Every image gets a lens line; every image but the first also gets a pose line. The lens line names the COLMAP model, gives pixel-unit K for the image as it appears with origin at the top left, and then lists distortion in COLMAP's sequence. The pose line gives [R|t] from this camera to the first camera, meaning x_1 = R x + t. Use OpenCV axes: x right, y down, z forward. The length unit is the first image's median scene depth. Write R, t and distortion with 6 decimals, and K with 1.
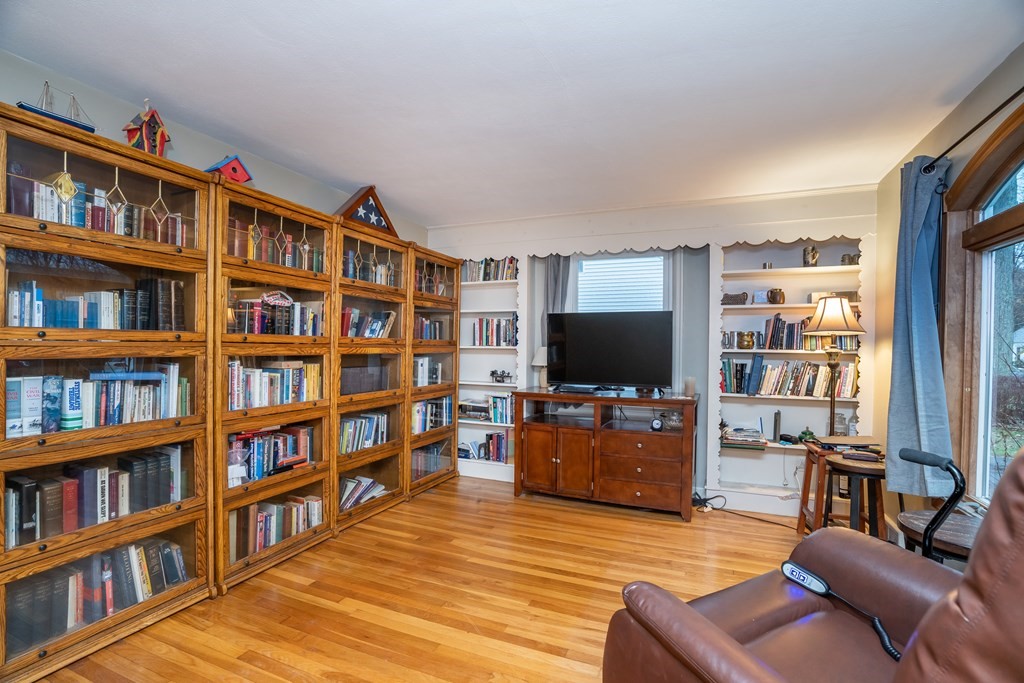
lens RADIAL K [[497.4, 0, 512.0], [0, 497.4, 341.5], [0, 0, 1]] dist [-0.029342, 0.000966]
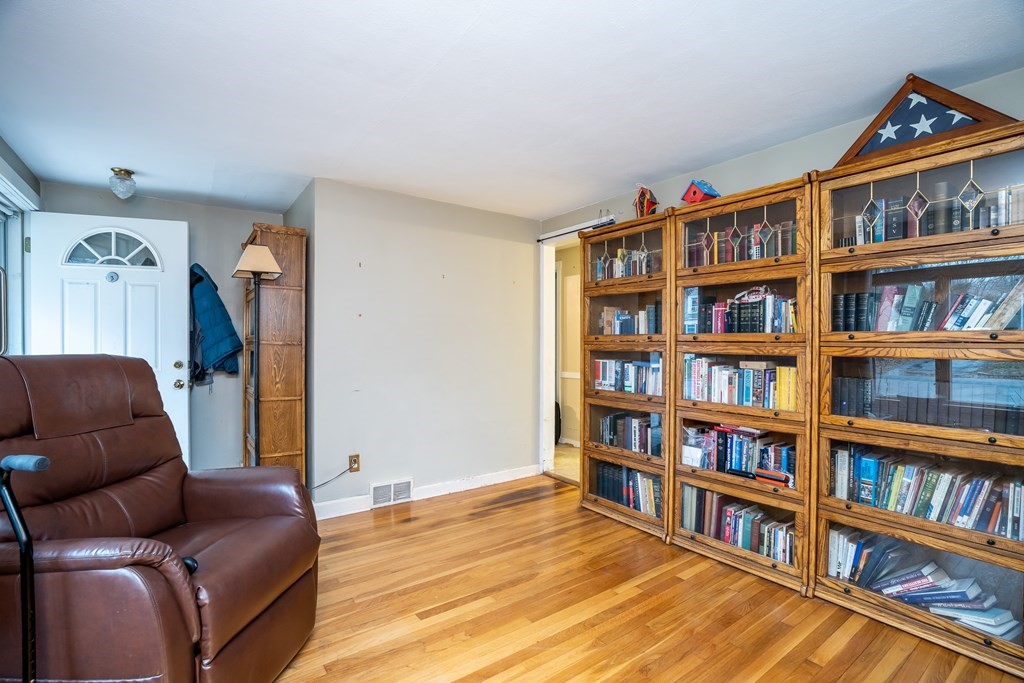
lens RADIAL K [[481.5, 0, 512.0], [0, 481.5, 341.5], [0, 0, 1]] dist [-0.003485, -0.000087]
pose [[-0.532642, -0.013942, -0.846226, 0.574257], [-0.003199, 0.999890, -0.014460, 0.017985], [0.846335, -0.004994, -0.532628, 1.139473]]
